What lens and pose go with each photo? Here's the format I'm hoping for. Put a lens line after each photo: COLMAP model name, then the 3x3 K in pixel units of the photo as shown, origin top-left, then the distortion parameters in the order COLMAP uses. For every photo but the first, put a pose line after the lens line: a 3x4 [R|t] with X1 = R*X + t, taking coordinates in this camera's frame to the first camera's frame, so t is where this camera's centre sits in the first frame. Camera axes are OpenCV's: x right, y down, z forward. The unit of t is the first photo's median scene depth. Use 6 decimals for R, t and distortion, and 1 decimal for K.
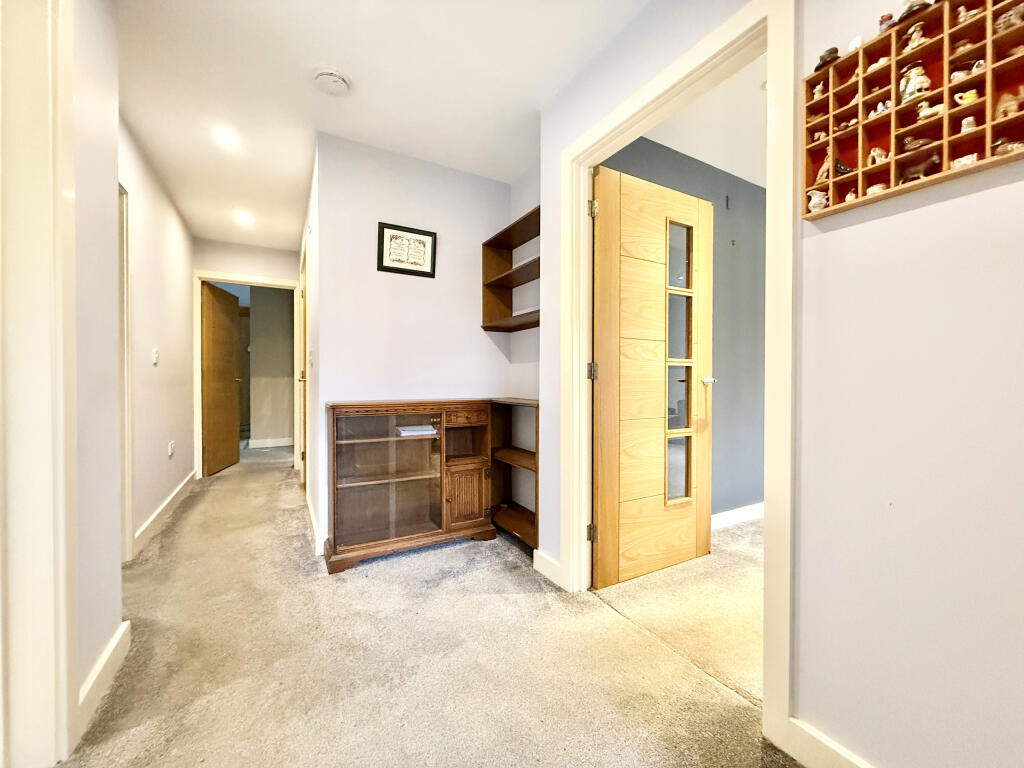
lens RADIAL K [[406.7, 0, 509.5], [0, 406.7, 383.6], [0, 0, 1]] dist [-0.000571, -0.000062]
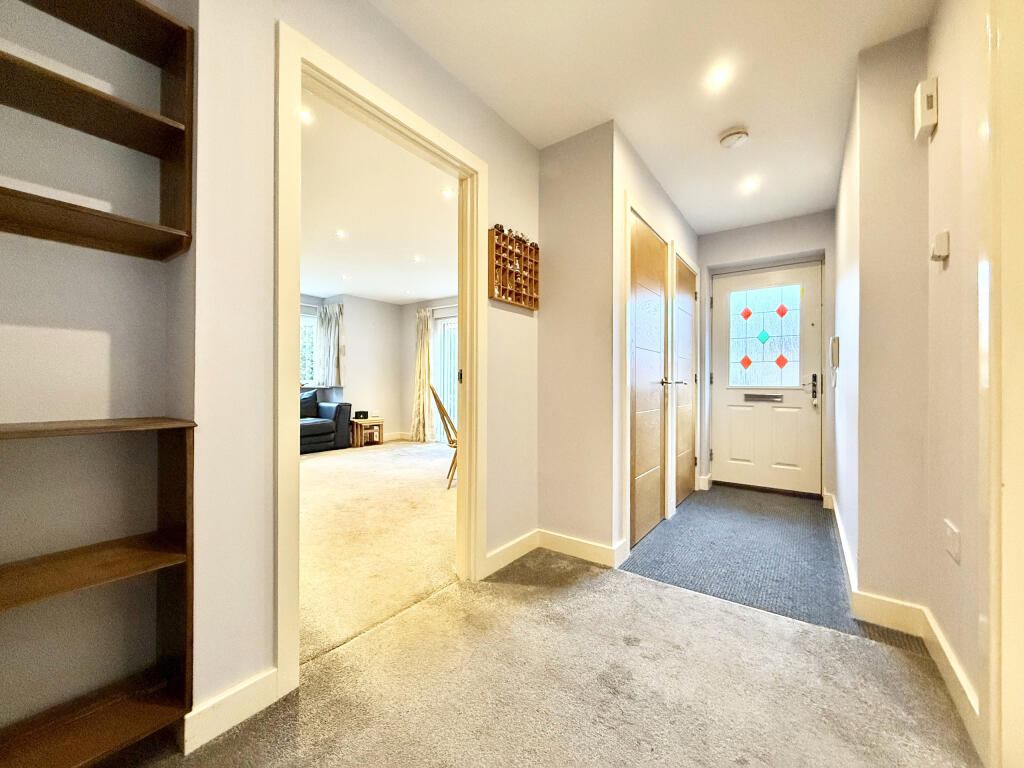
lens RADIAL K [[410.3, 0, 508.2], [0, 410.3, 388.5], [0, 0, 1]] dist [-0.000103, -0.000026]
pose [[-0.403978, -0.002526, 0.914765, -1.291800], [0.004688, 0.999977, 0.004832, 0.034757], [-0.914757, 0.006241, -0.403957, 1.989340]]
